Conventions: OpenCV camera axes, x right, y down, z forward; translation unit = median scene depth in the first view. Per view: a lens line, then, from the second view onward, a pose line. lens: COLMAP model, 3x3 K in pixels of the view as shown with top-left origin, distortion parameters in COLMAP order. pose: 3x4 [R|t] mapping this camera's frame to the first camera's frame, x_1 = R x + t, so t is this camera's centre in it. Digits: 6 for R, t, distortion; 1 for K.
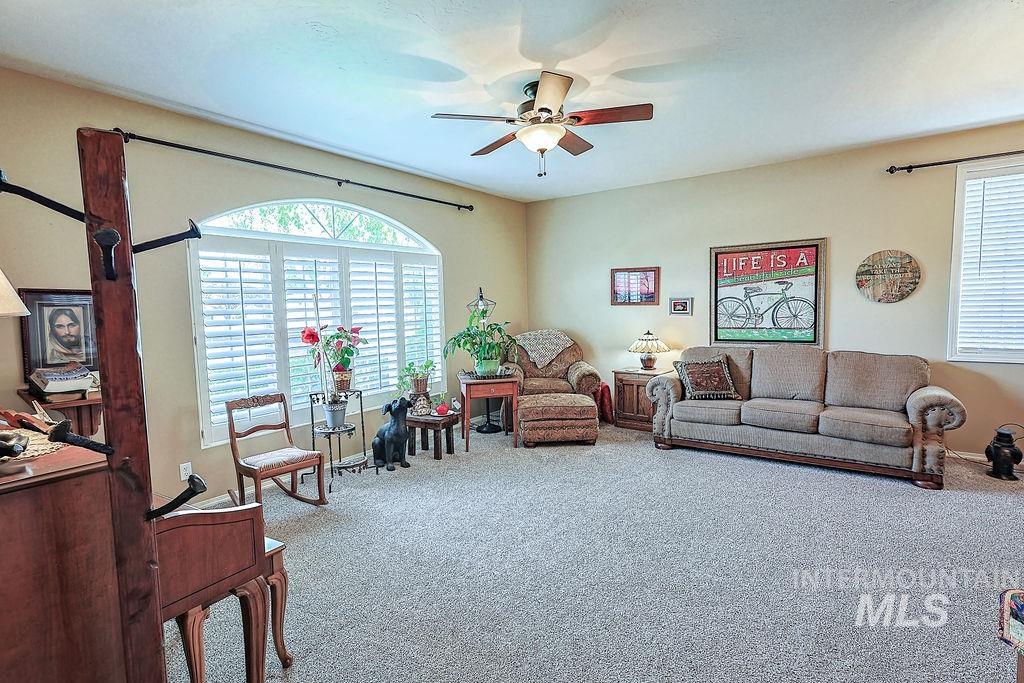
lens RADIAL K [[498.2, 0, 518.0], [0, 498.2, 343.7], [0, 0, 1]] dist [0.001304, 0.000782]
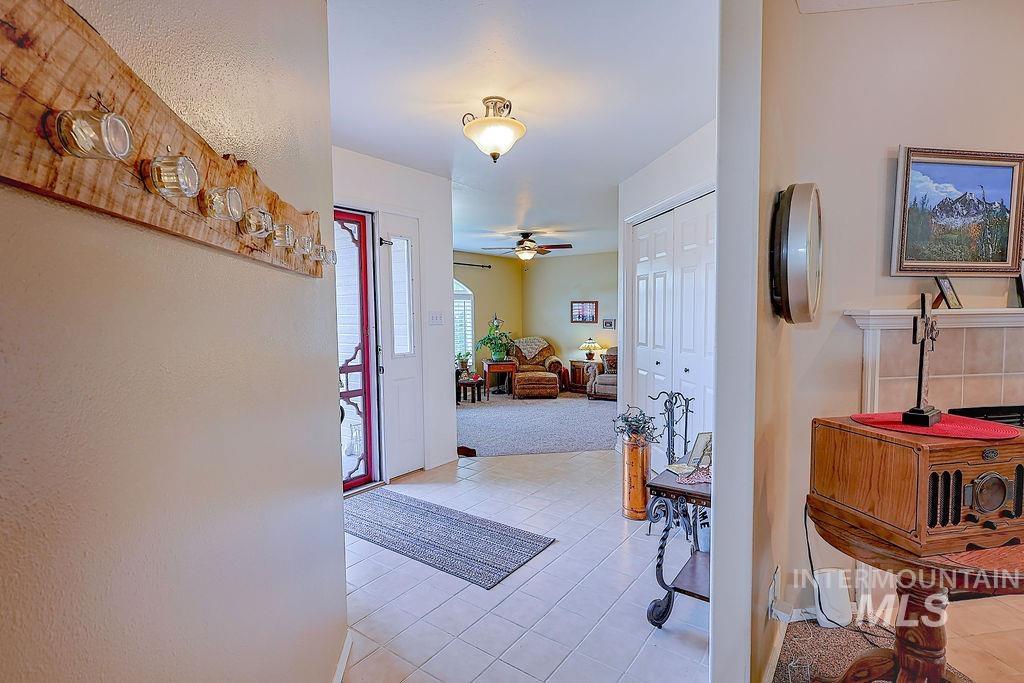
lens RADIAL K [[499.3, 0, 512.0], [0, 499.3, 341.5], [0, 0, 1]] dist [0.001316, 0.001275]
pose [[0.999921, 0.010285, -0.007187, -0.000255], [-0.010445, 0.999691, -0.022537, 0.033336], [0.006953, 0.022610, 0.999720, -0.854205]]
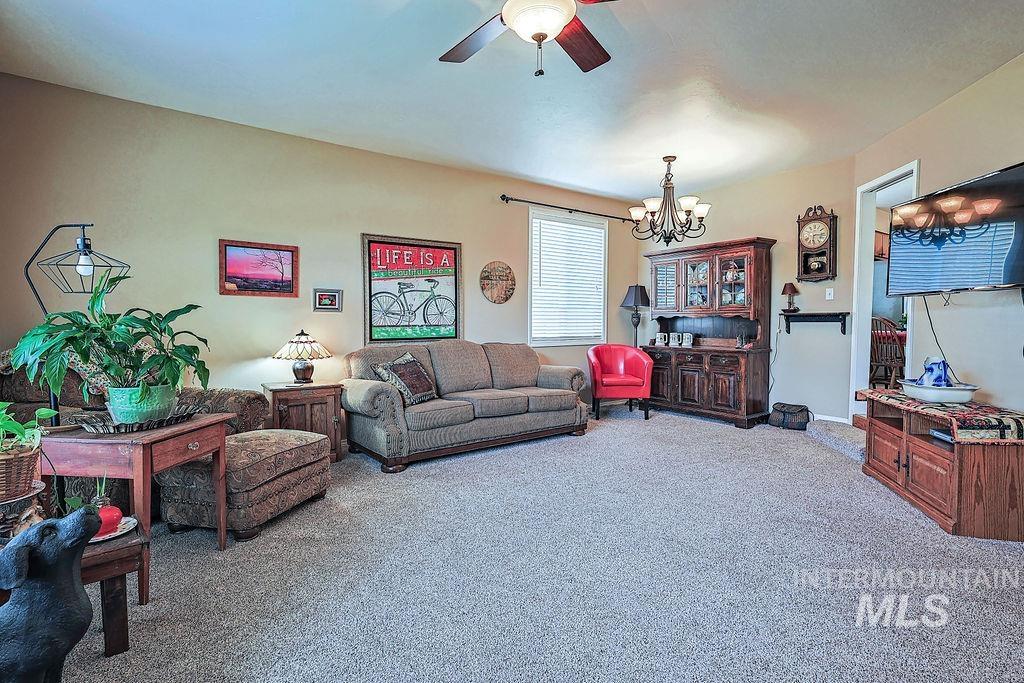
lens RADIAL K [[498.2, 0, 518.0], [0, 498.2, 343.7], [0, 0, 1]] dist [0.001304, 0.000782]
pose [[0.303914, -0.022526, 0.952433, -0.389762], [0.071210, 0.997461, 0.000869, 0.018116], [-0.950035, 0.067558, 0.304746, 0.533248]]
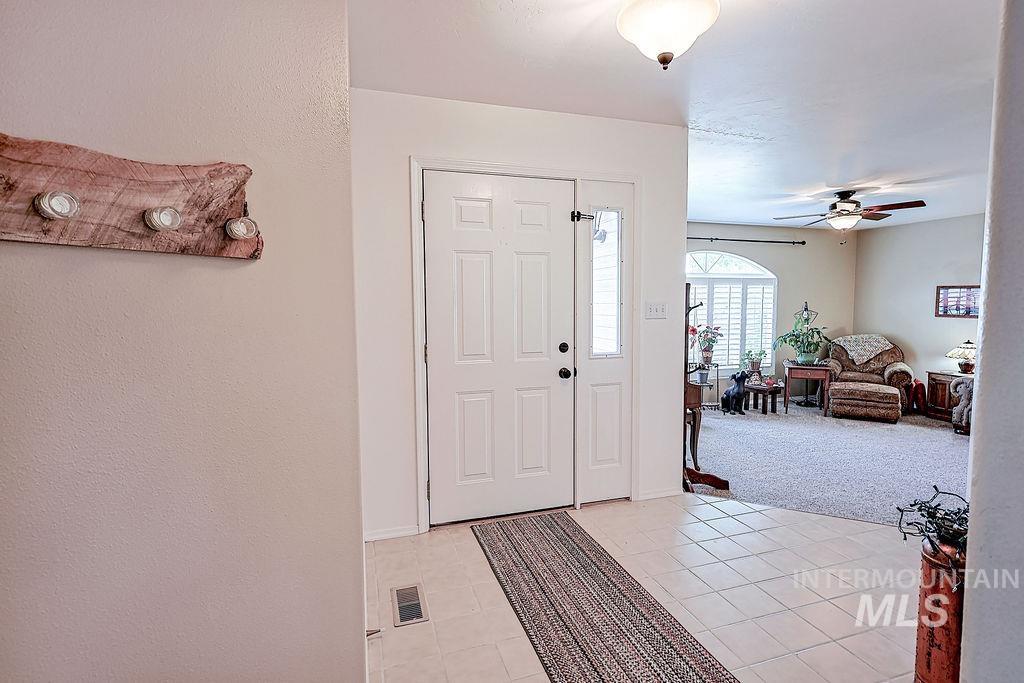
lens RADIAL K [[500.6, 0, 519.5], [0, 500.6, 337.9], [0, 0, 1]] dist [-0.000239, 0.000189]
pose [[0.808629, 0.060598, -0.585189, 0.108933], [-0.060529, 0.997972, 0.019702, 0.010255], [0.585197, 0.019489, 0.810657, -0.647424]]
